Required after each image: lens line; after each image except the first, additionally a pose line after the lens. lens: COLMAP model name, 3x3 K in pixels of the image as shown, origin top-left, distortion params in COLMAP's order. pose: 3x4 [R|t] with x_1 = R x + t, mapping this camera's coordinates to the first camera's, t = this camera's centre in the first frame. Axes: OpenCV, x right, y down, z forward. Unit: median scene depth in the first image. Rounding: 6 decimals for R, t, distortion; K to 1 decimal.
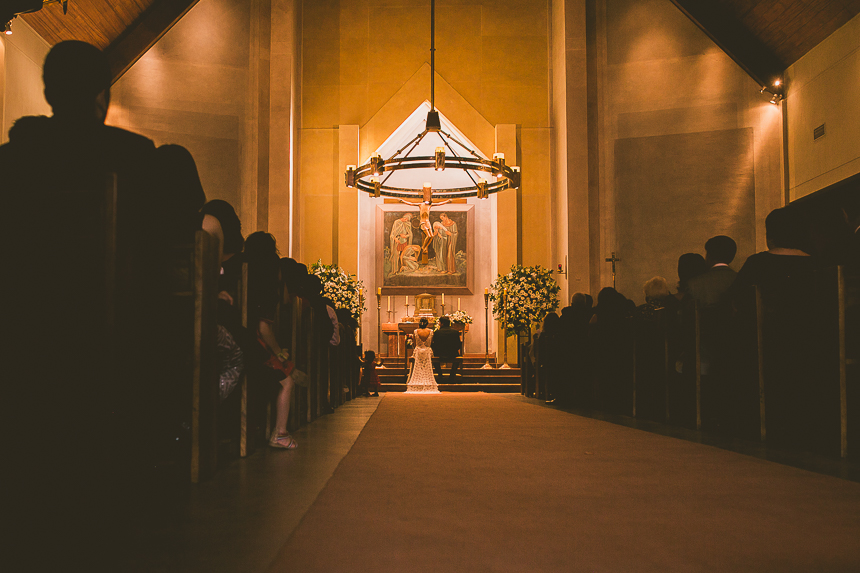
lens RADIAL K [[1202.7, 0, 427.5], [0, 1202.7, 285.9], [0, 0, 1]] dist [0.048897, 0.000000]
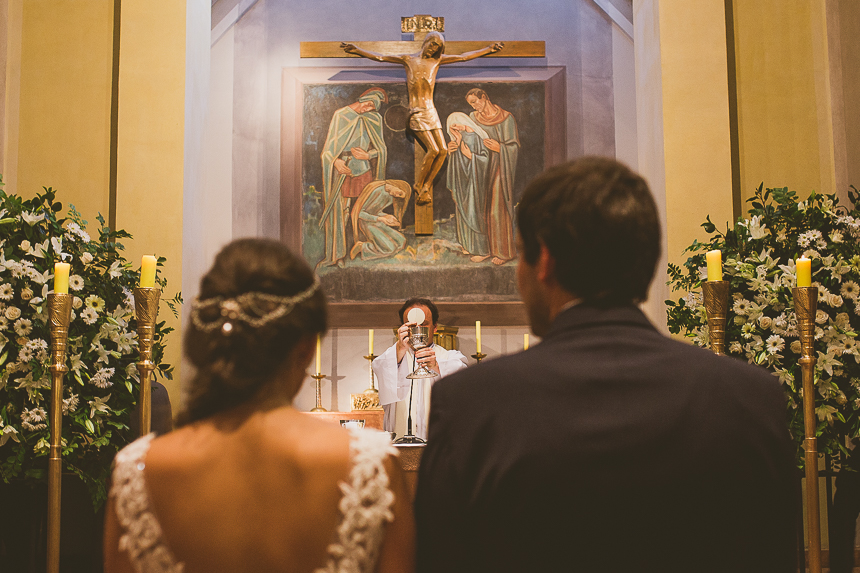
lens RADIAL K [[1202.7, 0, 428.9], [0, 1202.7, 286.3], [0, 0, 1]] dist [0.048897, 0.000000]
pose [[0.999652, -0.013271, -0.022802, 0.006830], [0.012132, 0.998707, -0.049369, 0.013194], [0.023427, 0.049075, 0.998520, 0.662405]]
